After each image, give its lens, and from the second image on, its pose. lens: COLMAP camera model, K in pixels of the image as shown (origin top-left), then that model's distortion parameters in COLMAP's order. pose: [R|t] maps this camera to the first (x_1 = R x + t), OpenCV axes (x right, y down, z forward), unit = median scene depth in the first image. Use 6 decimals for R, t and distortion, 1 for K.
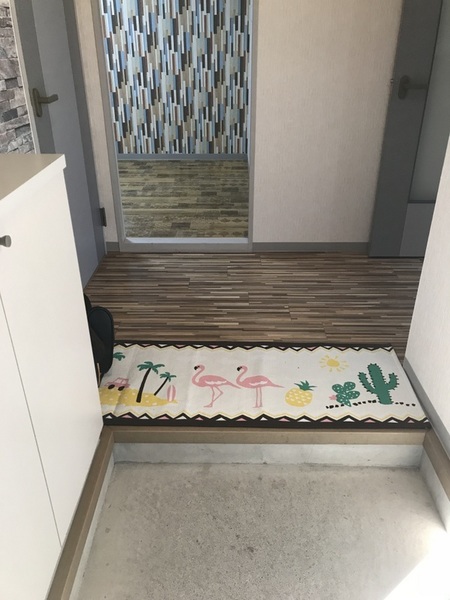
lens RADIAL K [[493.8, 0, 224.2], [0, 493.8, 299.1], [0, 0, 1]] dist [0.054602, -0.055357]
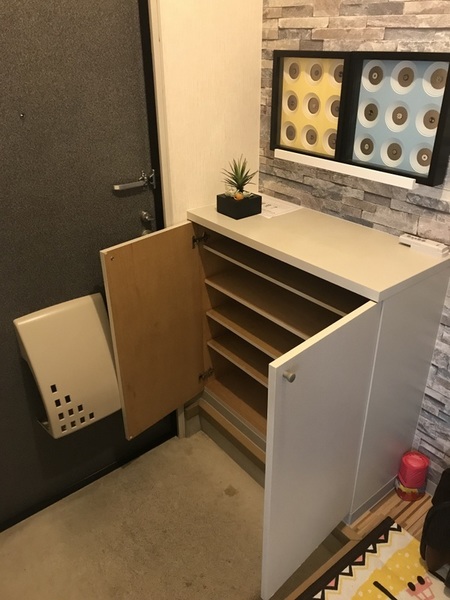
lens RADIAL K [[493.8, 0, 225.8], [0, 493.8, 299.8], [0, 0, 1]] dist [0.054602, -0.055357]
pose [[-0.771348, 0.305934, -0.558057, 0.342563], [-0.298623, 0.600360, 0.741884, -0.621166], [0.562003, 0.738899, -0.371727, 0.784346]]
